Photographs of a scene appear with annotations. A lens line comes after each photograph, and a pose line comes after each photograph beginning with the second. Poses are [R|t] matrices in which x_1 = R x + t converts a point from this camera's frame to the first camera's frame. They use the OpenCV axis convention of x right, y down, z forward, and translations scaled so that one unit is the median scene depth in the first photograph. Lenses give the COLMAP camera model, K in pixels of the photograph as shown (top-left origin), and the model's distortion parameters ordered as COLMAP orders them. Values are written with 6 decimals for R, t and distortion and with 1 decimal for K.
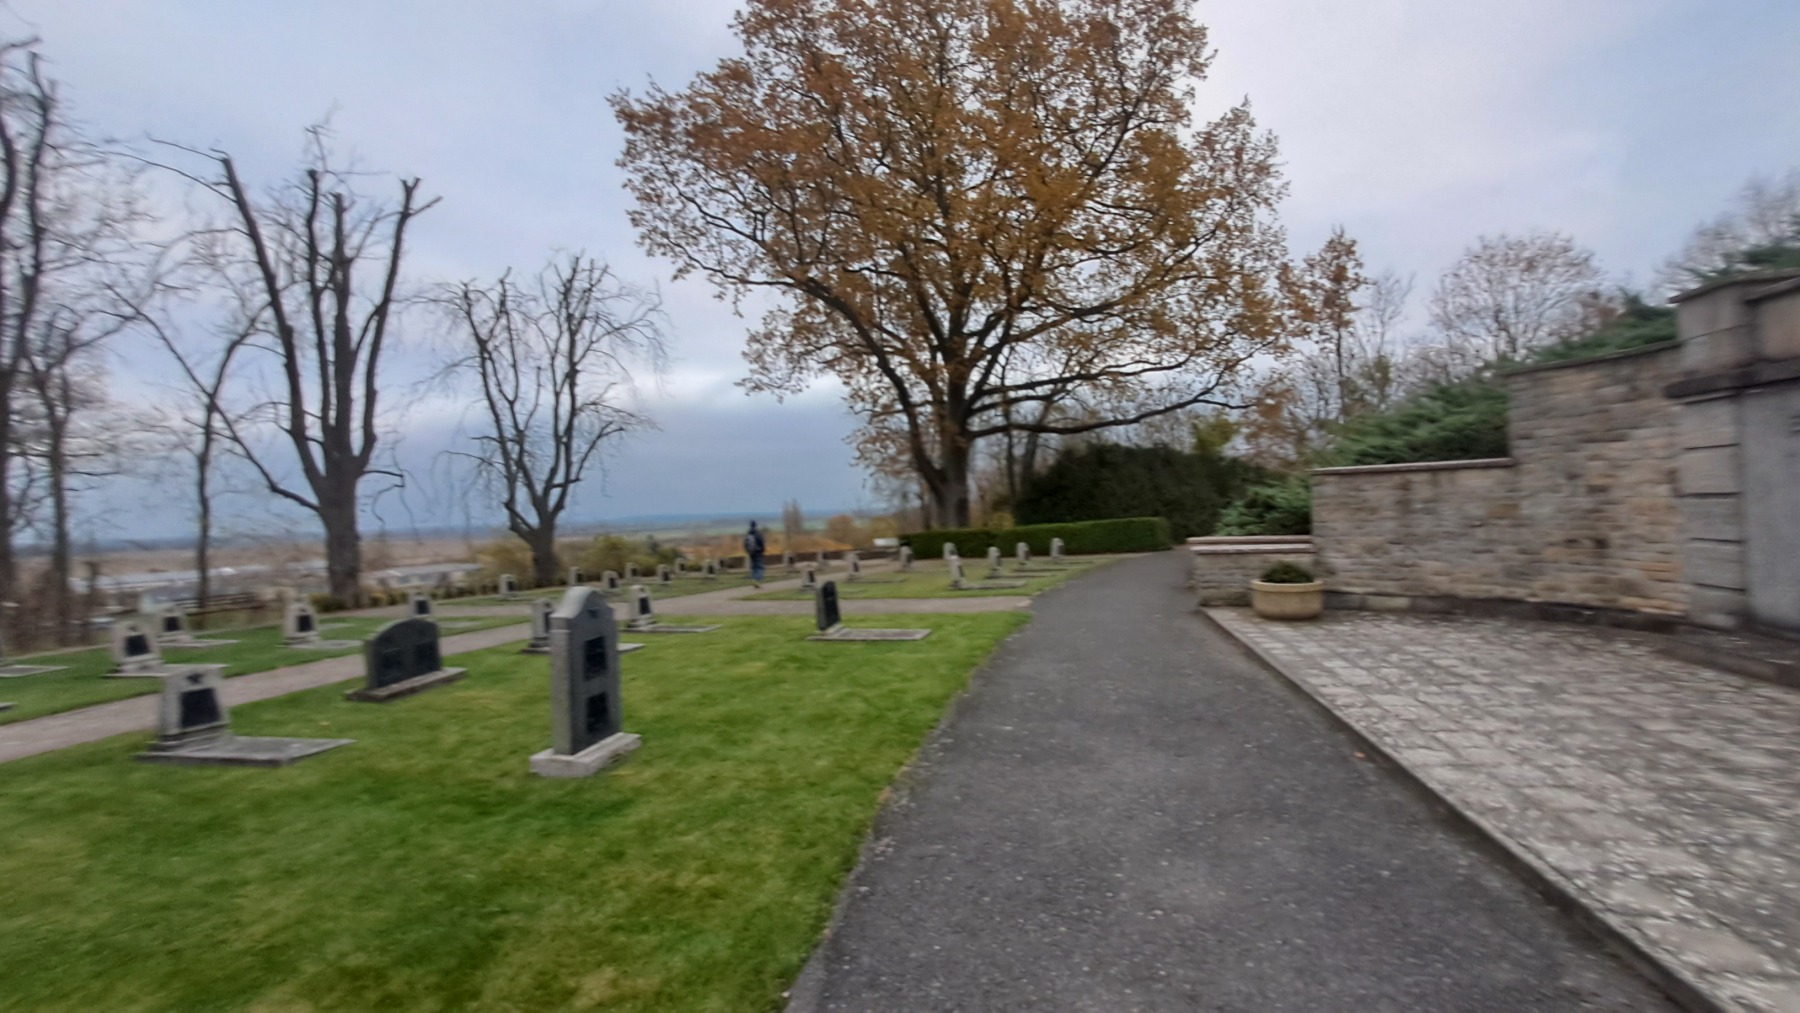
lens RADIAL K [[706.3, 0, 898.8], [0, 706.3, 521.7], [0, 0, 1]] dist [-0.007922, 0.002018]
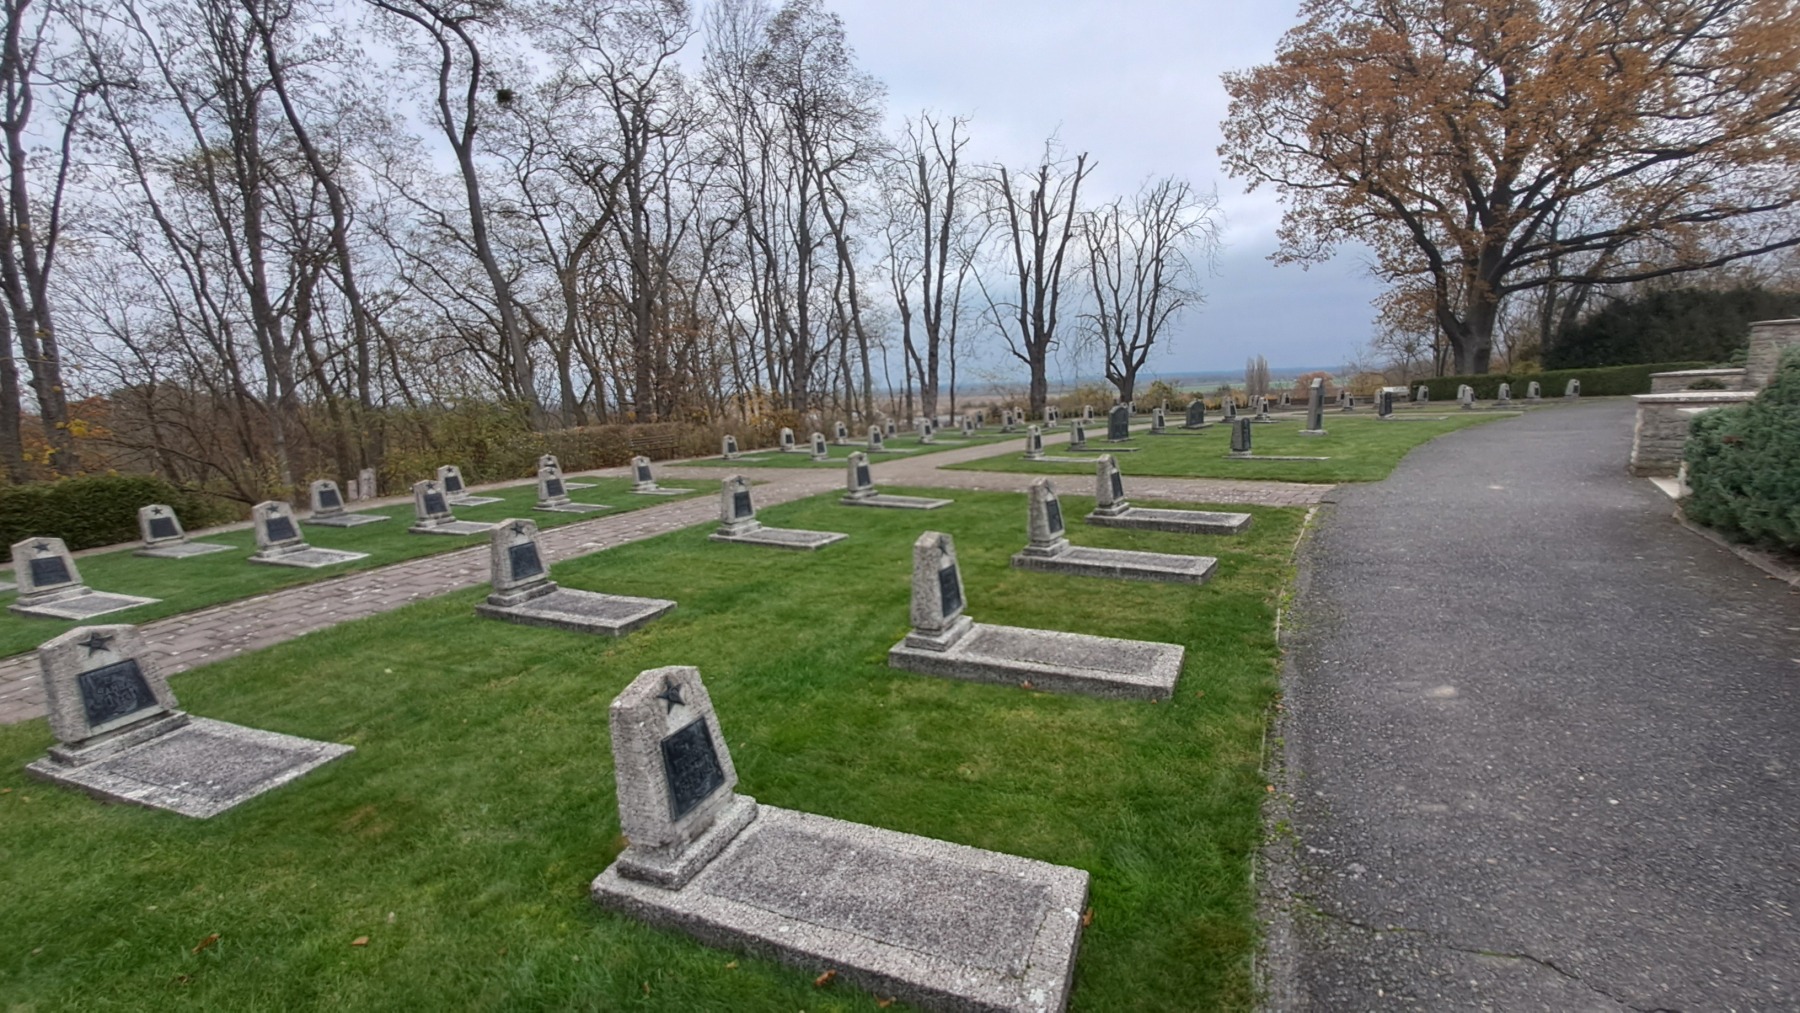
lens RADIAL K [[706.3, 0, 915.3], [0, 706.3, 533.8], [0, 0, 1]] dist [-0.007922, 0.002018]
pose [[0.835968, 0.112073, -0.537213, -0.035055], [0.003798, 0.977720, 0.209881, 0.017526], [0.548765, -0.177494, 0.816916, -0.495229]]
